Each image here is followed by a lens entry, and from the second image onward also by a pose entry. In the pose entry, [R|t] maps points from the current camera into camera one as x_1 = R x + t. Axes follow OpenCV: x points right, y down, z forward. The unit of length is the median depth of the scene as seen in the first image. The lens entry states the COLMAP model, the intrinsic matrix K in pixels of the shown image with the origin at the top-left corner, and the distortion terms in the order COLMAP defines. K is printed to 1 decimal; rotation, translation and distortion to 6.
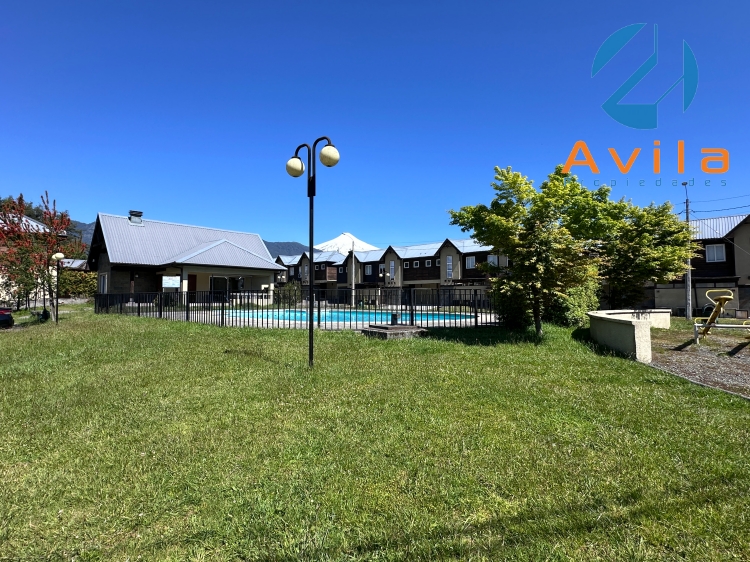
lens RADIAL K [[386.8, 0, 375.0], [0, 386.8, 281.0], [0, 0, 1]] dist [-0.001685, -0.000204]
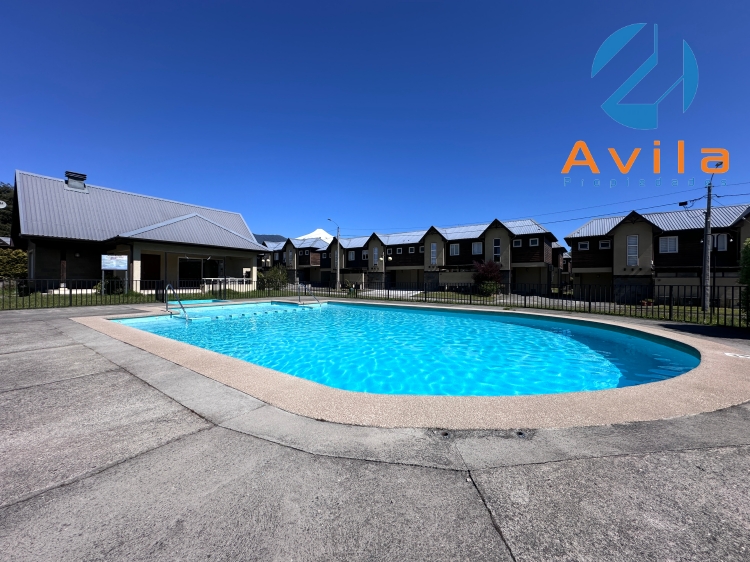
lens RADIAL K [[301.0, 0, 375.0], [0, 301.0, 281.0], [0, 0, 1]] dist [-0.000338, -0.000139]
pose [[0.994217, 0.009057, 0.107012, -0.049087], [-0.013898, 0.998909, 0.044586, 0.003042], [-0.106491, -0.045816, 0.993258, 0.211548]]
